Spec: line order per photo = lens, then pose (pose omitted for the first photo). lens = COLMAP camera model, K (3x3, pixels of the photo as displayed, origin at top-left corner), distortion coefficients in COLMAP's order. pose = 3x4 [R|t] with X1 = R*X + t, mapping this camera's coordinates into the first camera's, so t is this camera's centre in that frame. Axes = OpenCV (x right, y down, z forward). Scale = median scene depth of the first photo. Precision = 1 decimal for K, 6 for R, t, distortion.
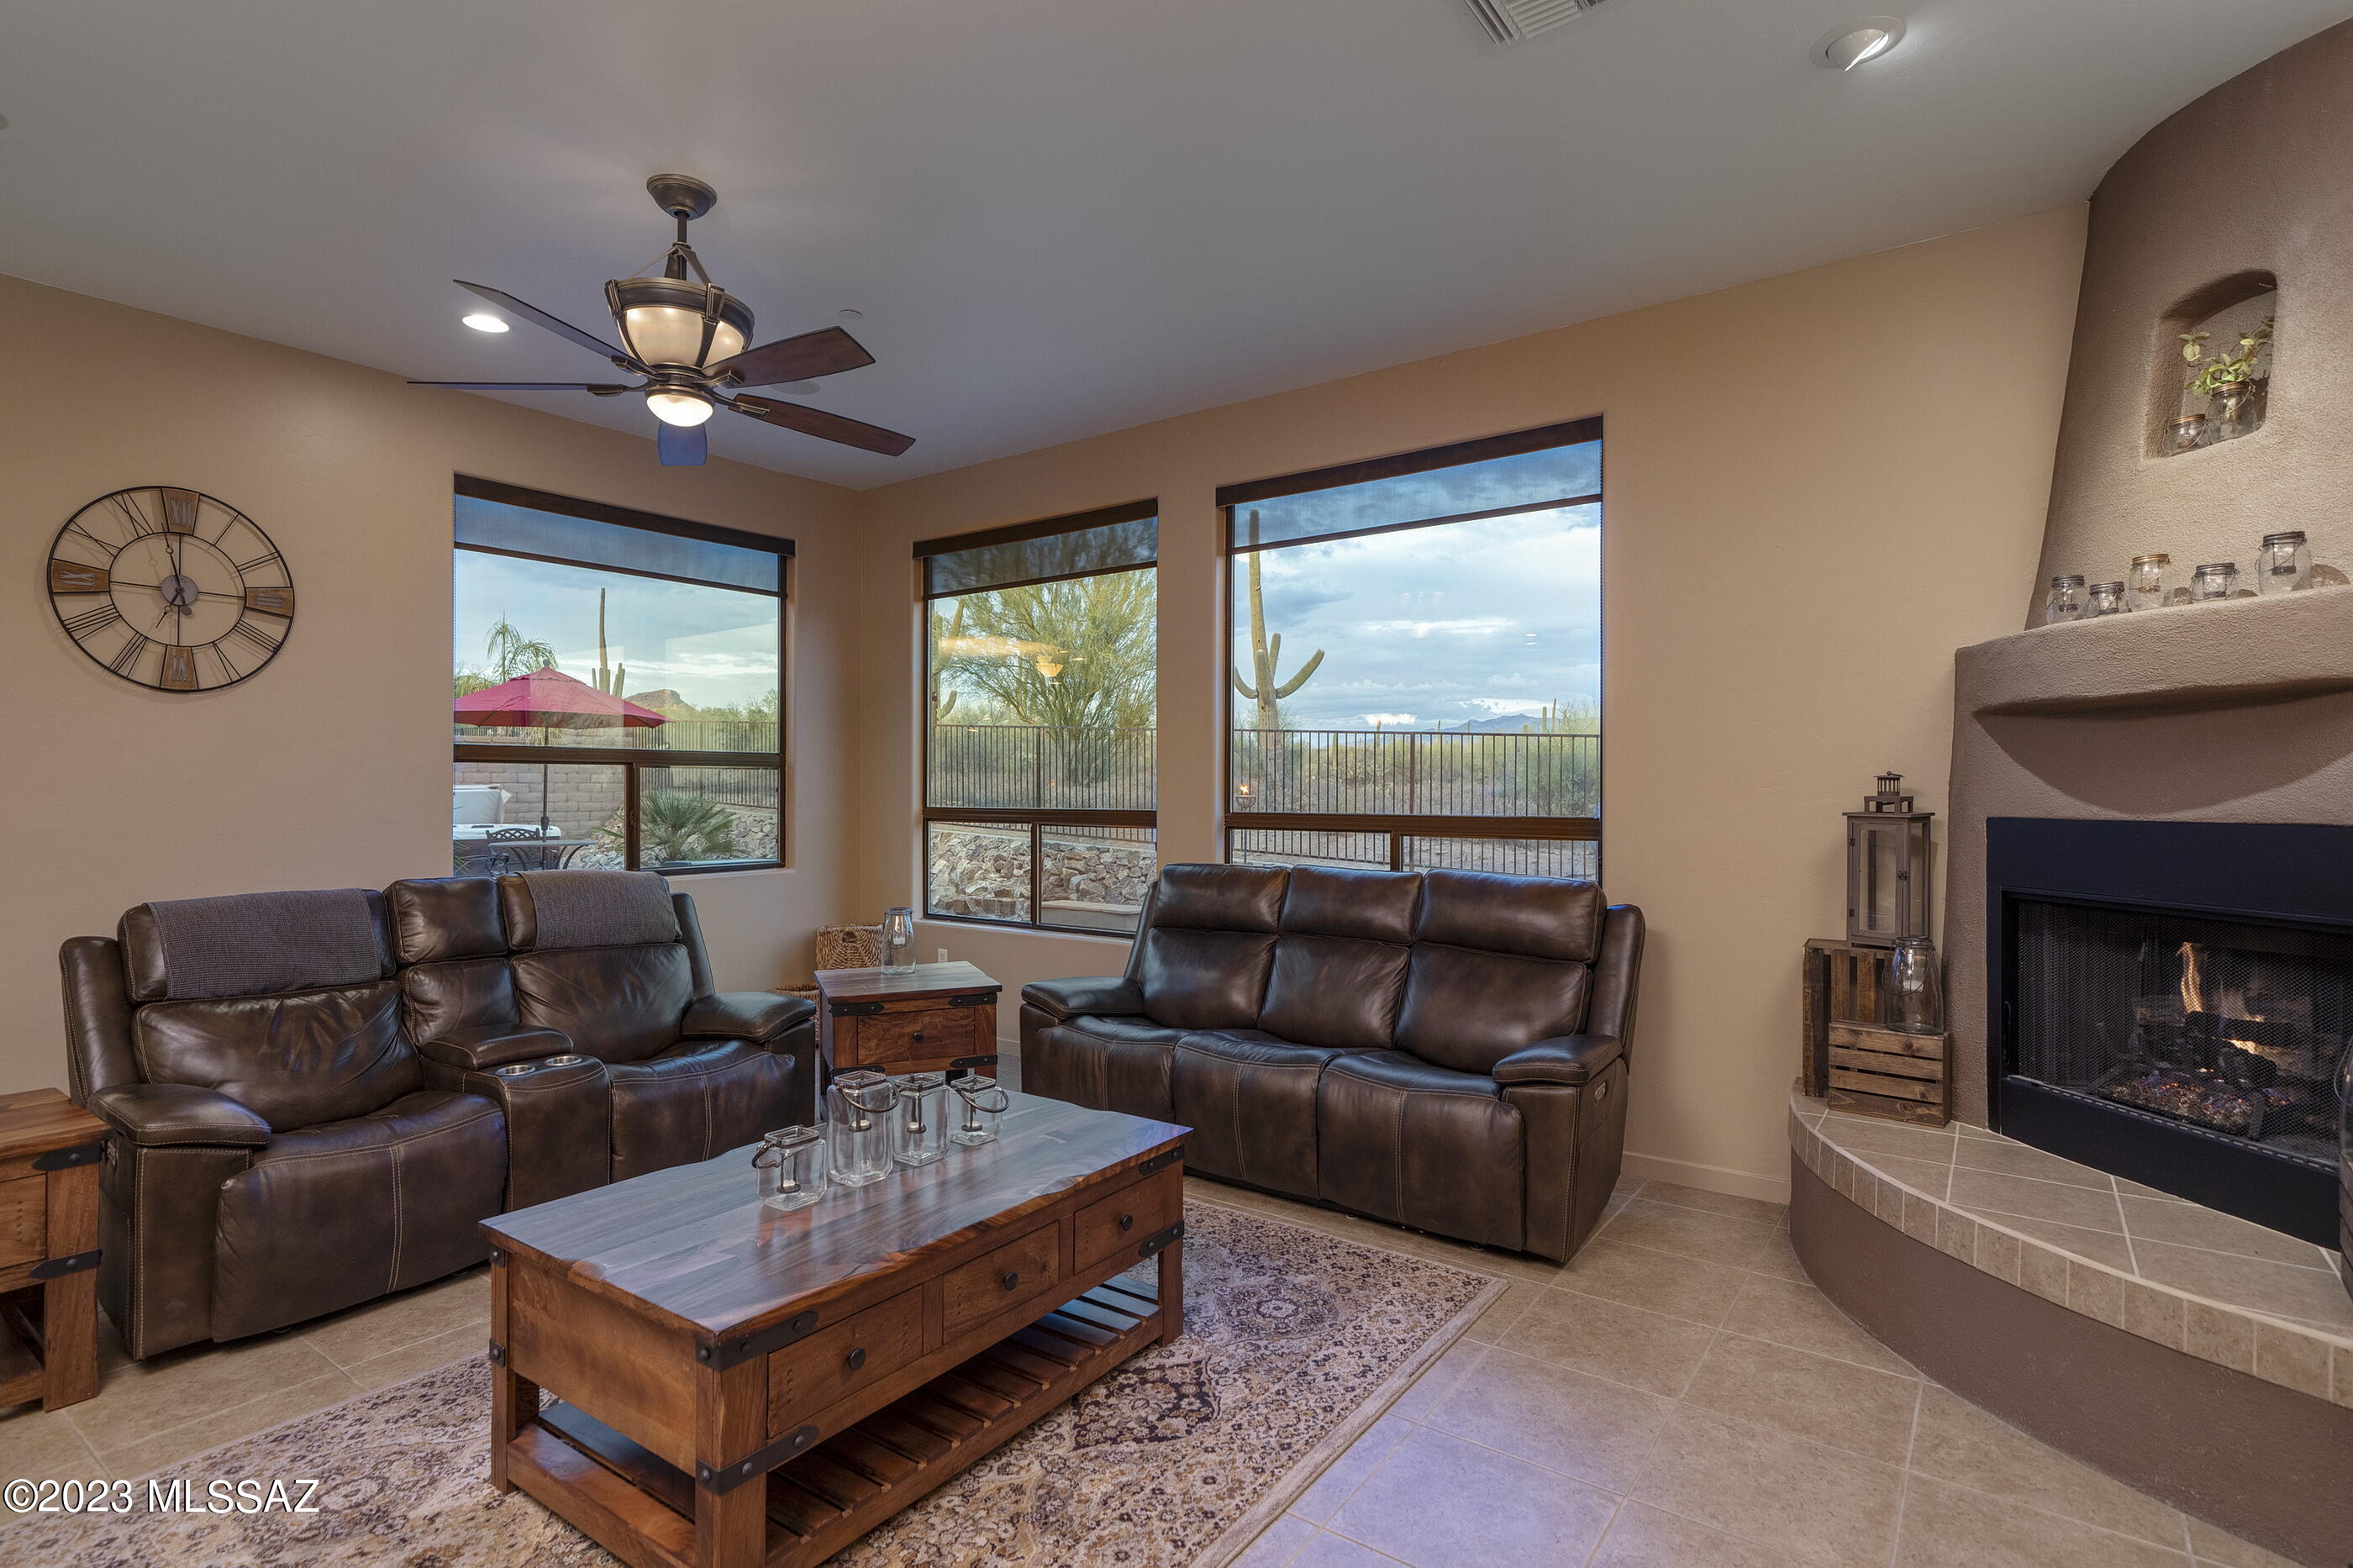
lens RADIAL K [[1293.4, 0, 1176.5], [0, 1293.4, 784.0], [0, 0, 1]] dist [0.042486, 0.000106]
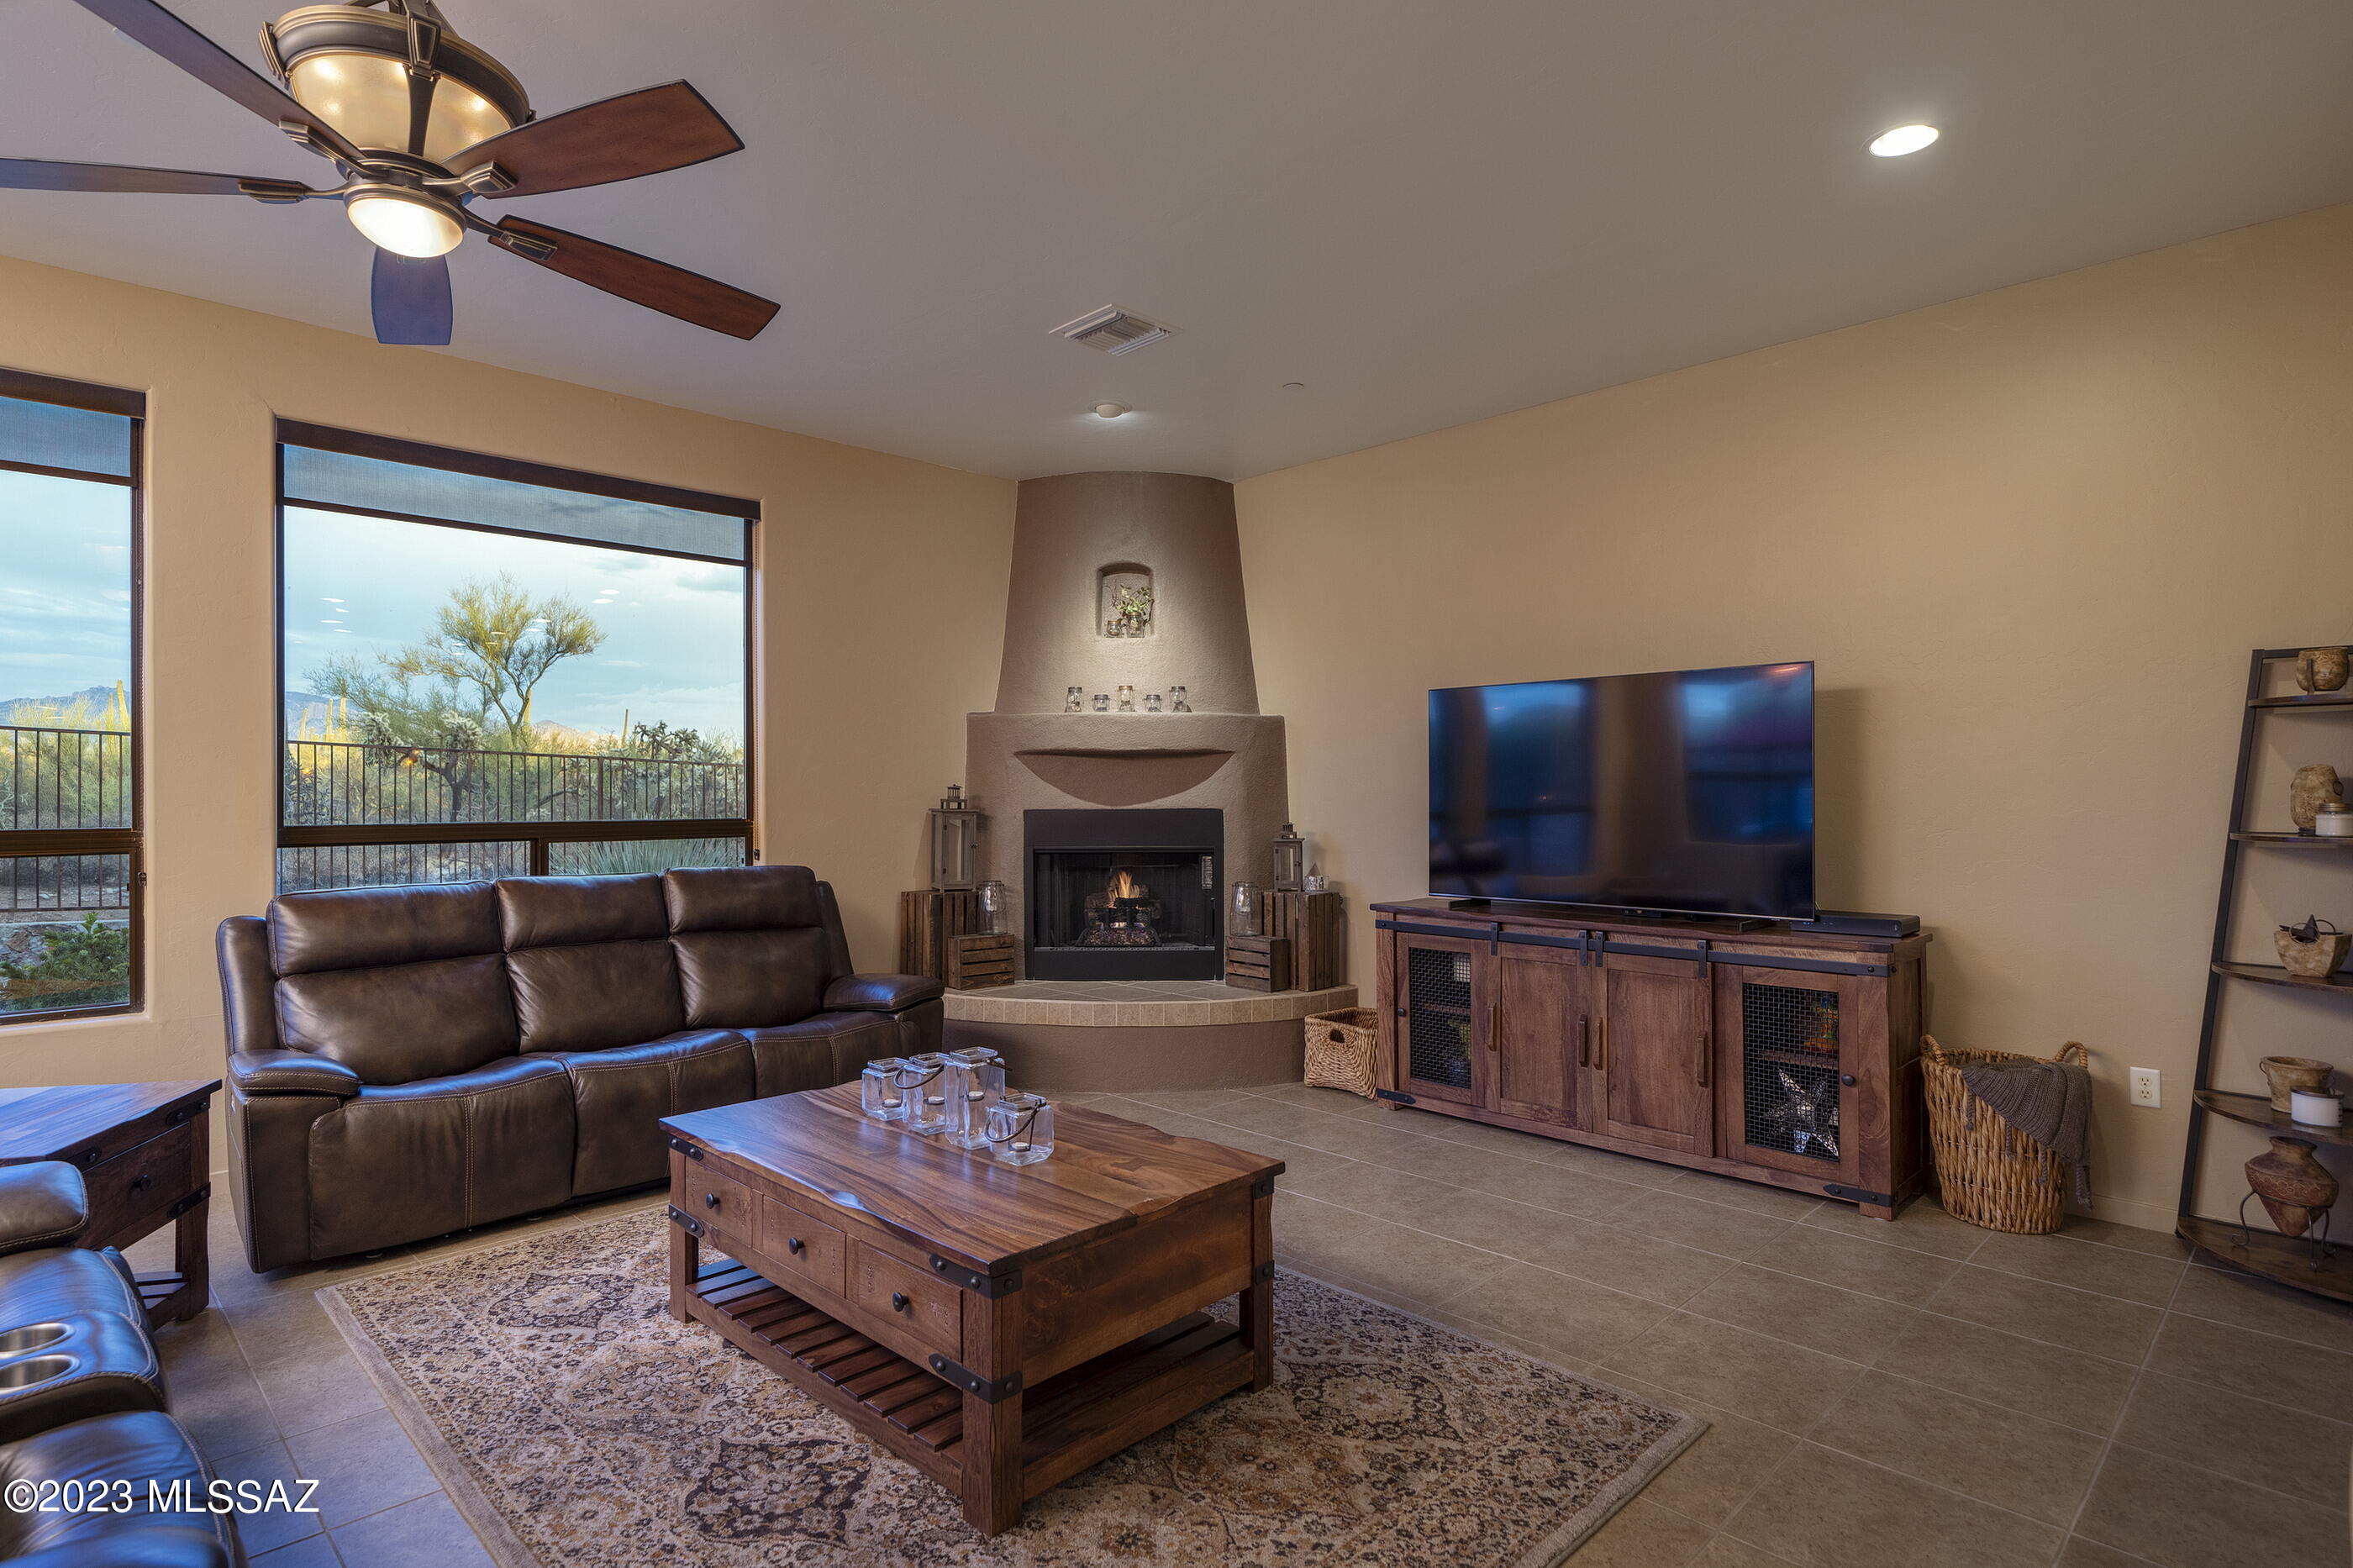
lens RADIAL K [[1190.0, 0, 1195.8], [0, 1190.0, 788.9], [0, 0, 1]] dist [-0.002237, 0.000194]
pose [[0.116381, 0.008884, 0.993165, -0.998999], [0.003271, 0.999951, -0.009328, 0.012243], [-0.993199, 0.004334, 0.116347, 0.569395]]
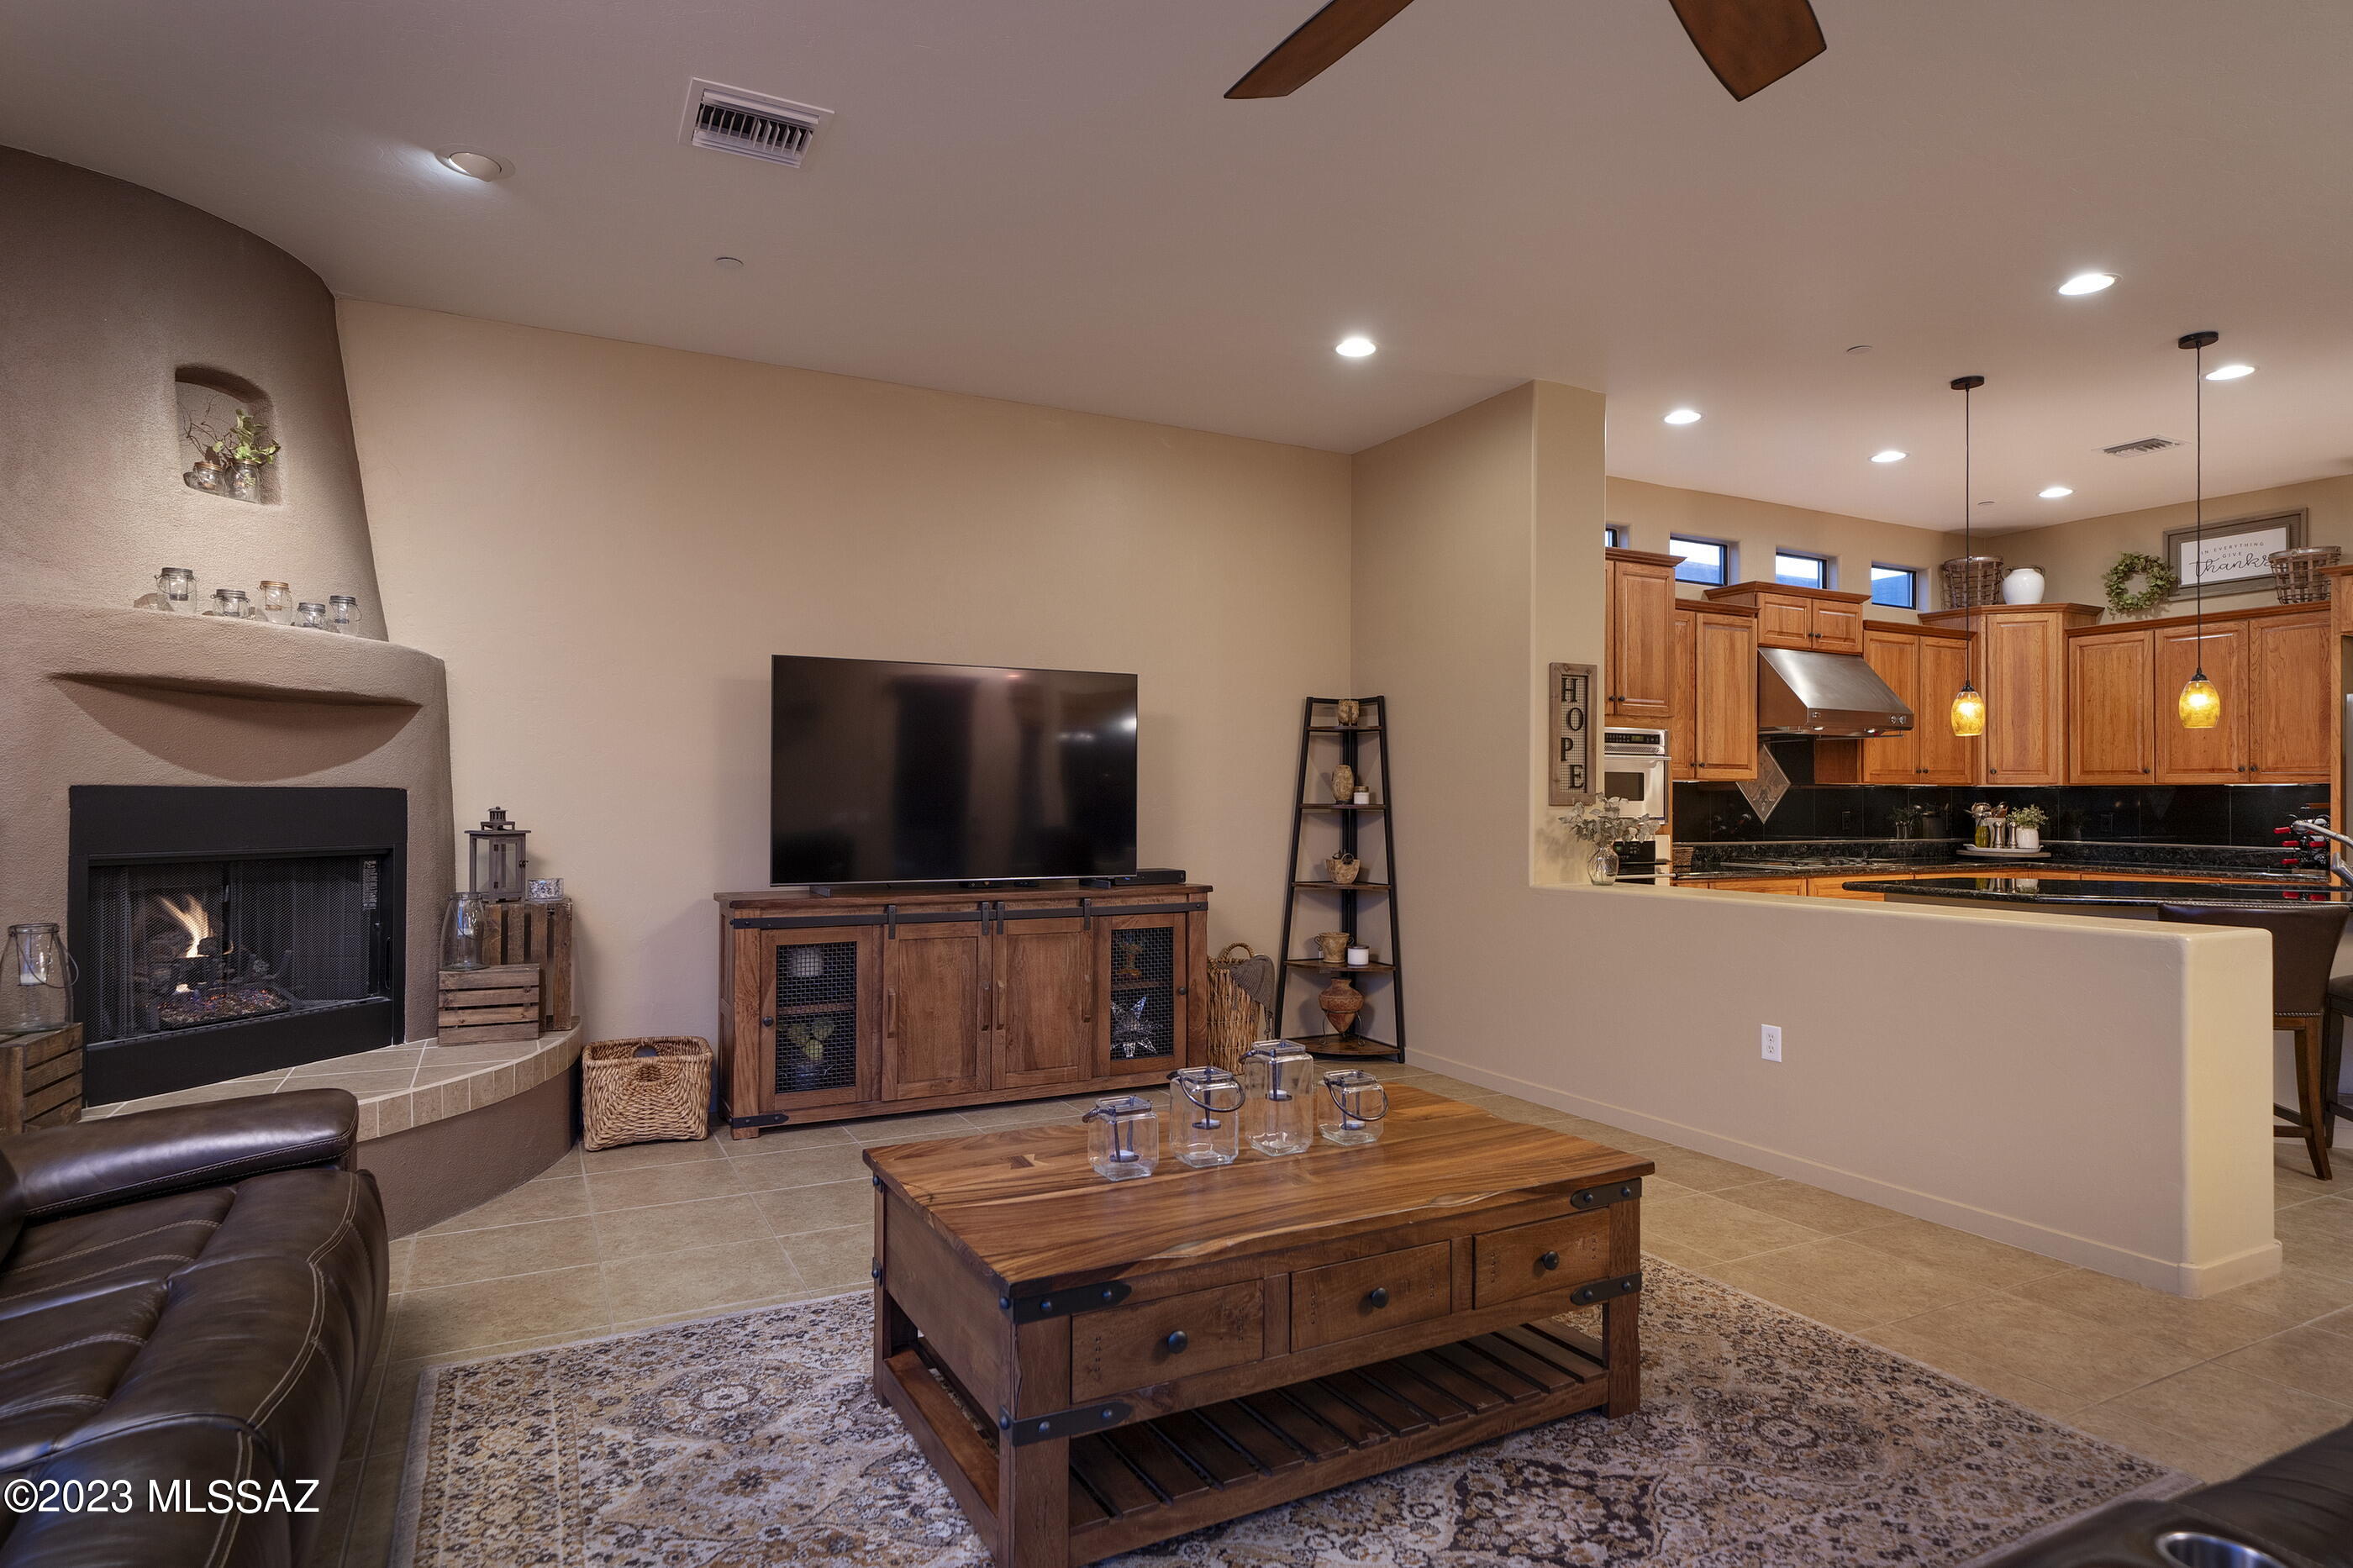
lens RADIAL K [[1255.9, 0, 1138.6], [0, 1255.9, 784.3], [0, 0, 1]] dist [0.000872, 0.000581]
pose [[-0.901935, 0.005248, 0.431839, -0.480966], [-0.000294, 0.999918, -0.012767, 0.035967], [-0.431871, -0.011642, -0.901860, 1.489353]]
